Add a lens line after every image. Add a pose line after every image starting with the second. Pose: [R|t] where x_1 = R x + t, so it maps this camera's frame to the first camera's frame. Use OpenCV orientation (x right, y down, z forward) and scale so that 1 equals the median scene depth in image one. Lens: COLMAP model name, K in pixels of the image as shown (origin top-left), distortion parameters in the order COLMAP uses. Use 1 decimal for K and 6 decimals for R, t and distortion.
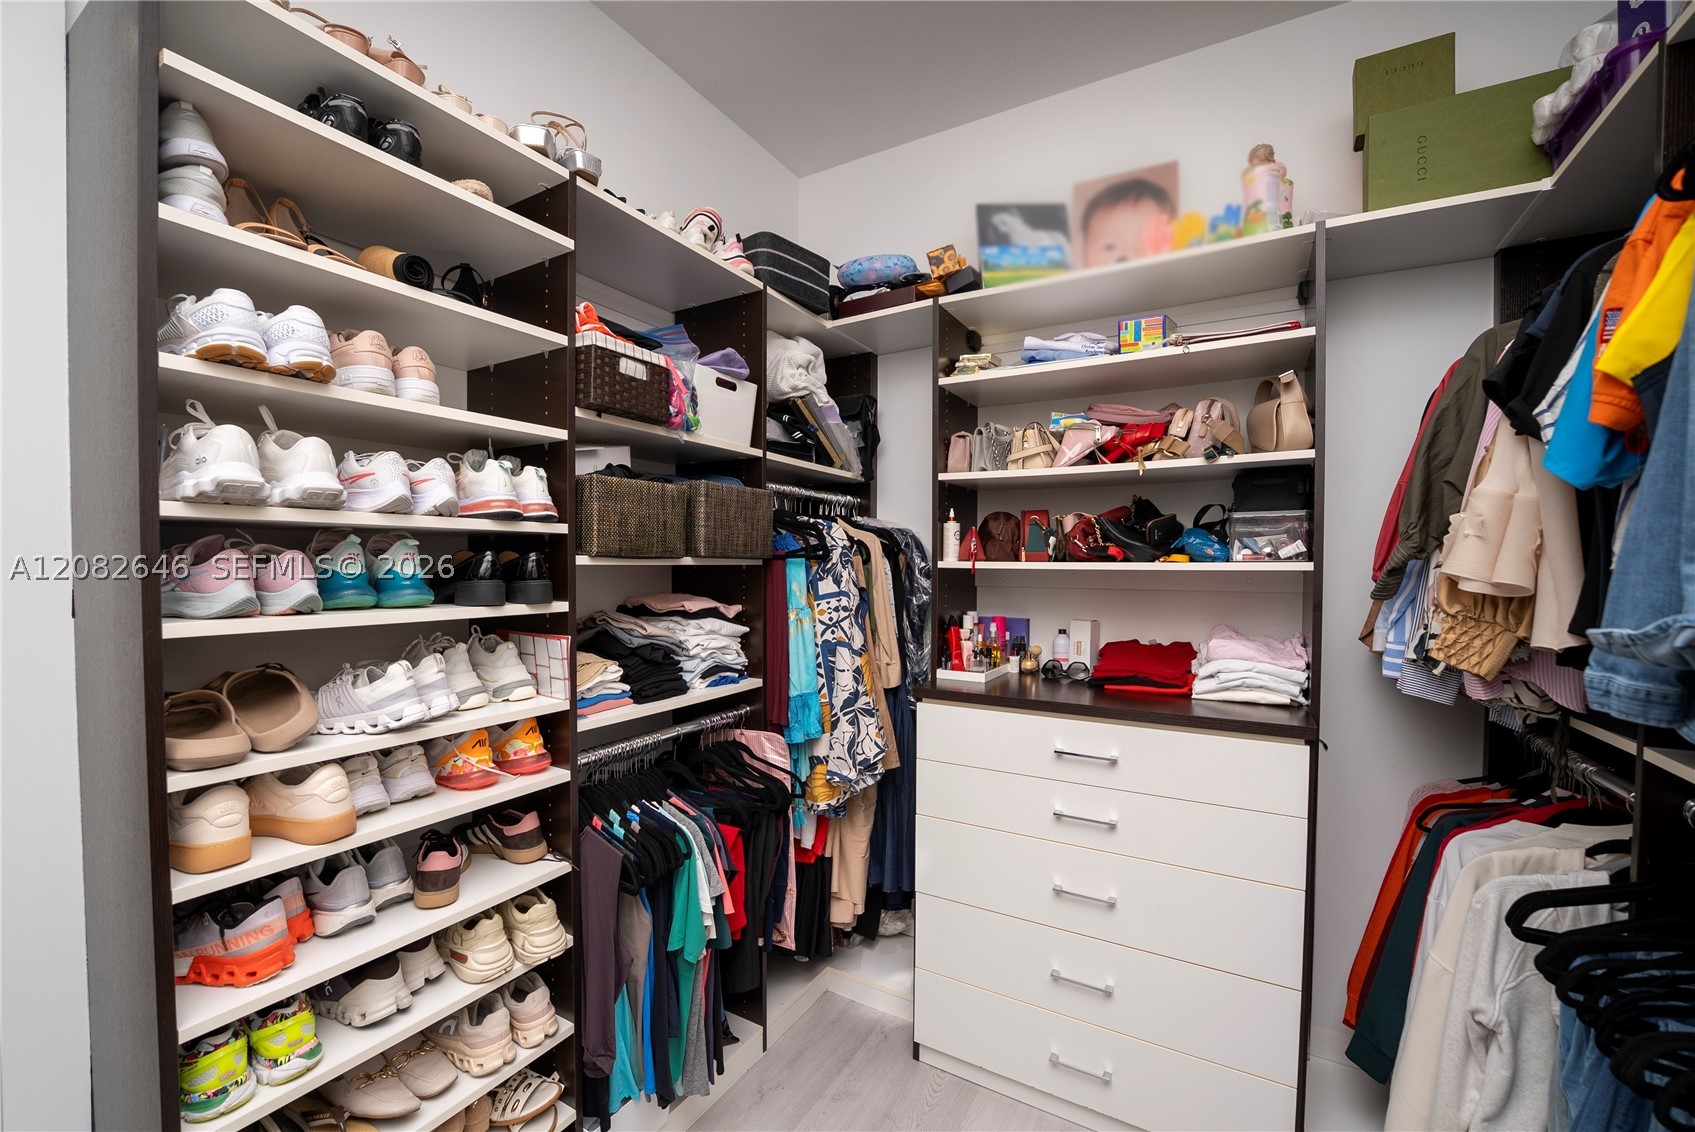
lens RADIAL K [[689.2, 0, 845.2], [0, 689.2, 578.4], [0, 0, 1]] dist [-0.018496, 0.000279]
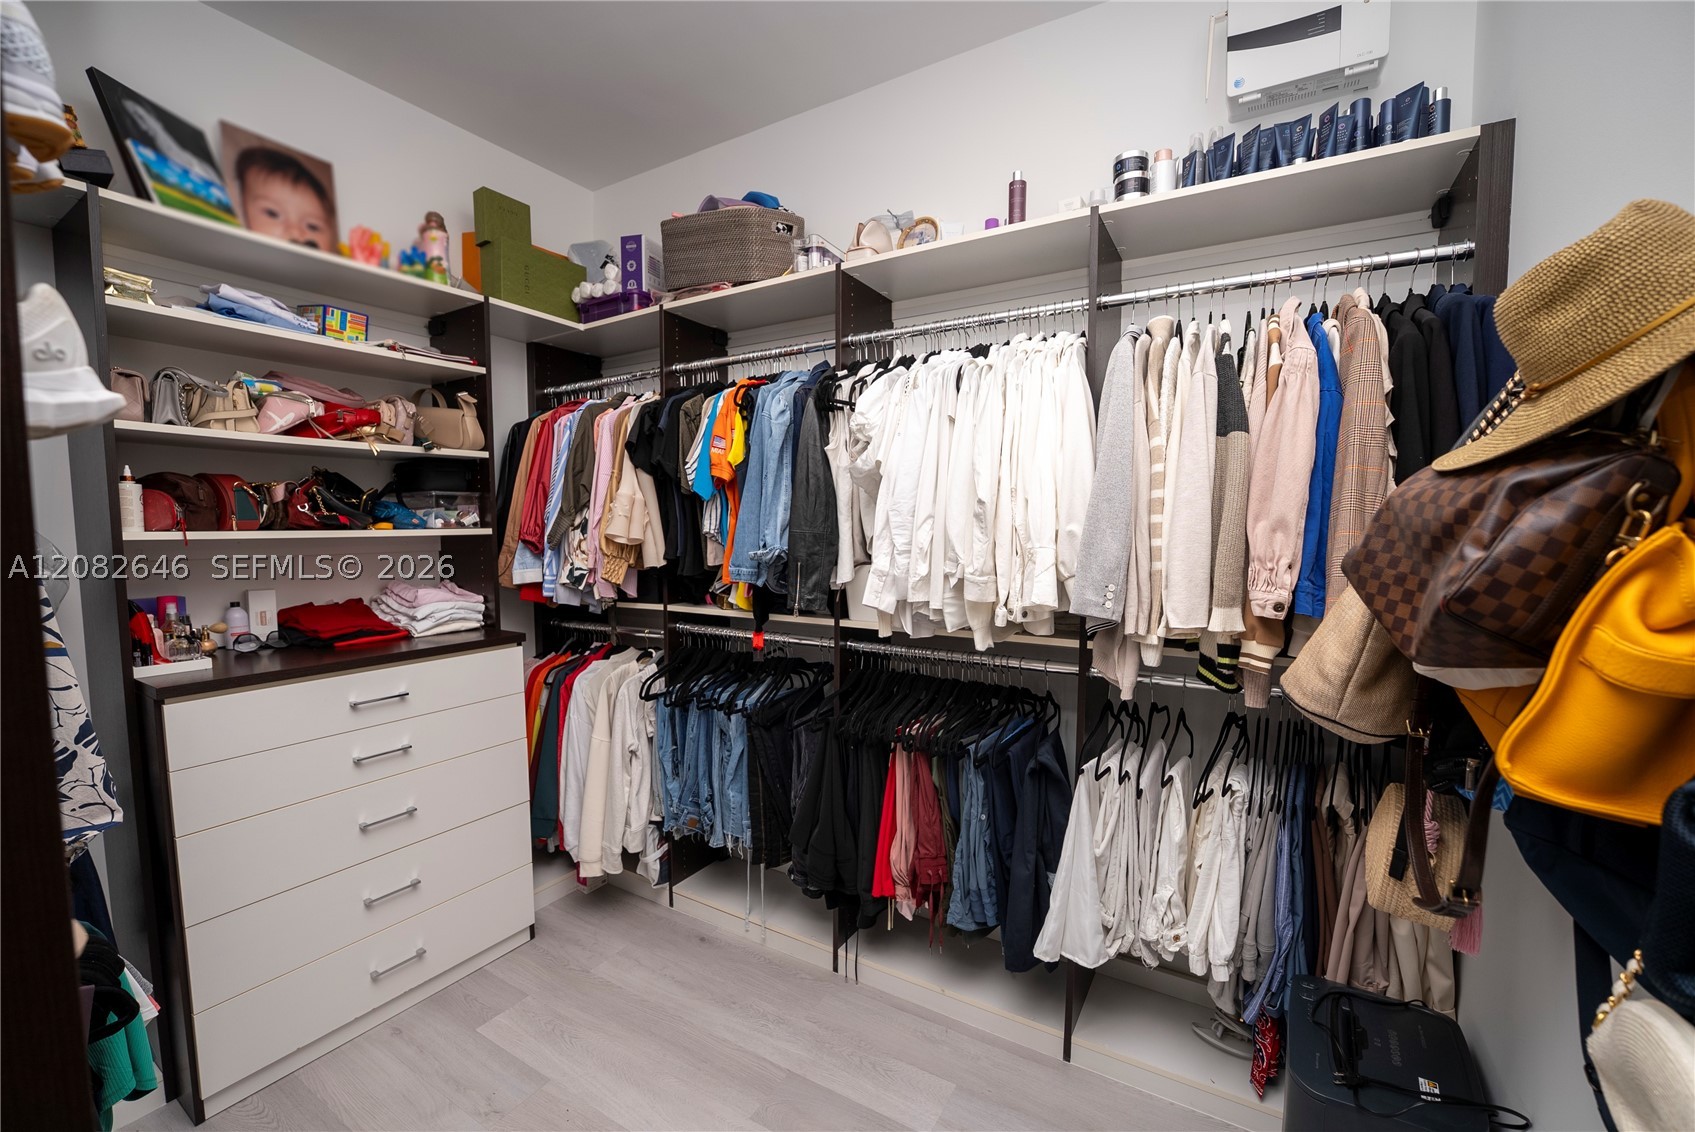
lens RADIAL K [[689.2, 0, 832.9], [0, 689.2, 575.5], [0, 0, 1]] dist [-0.018496, 0.000279]
pose [[0.027016, -0.080115, 0.996419, -0.684448], [0.024884, 0.996528, 0.079449, -0.018622], [-0.999325, 0.022649, 0.028916, 0.185538]]
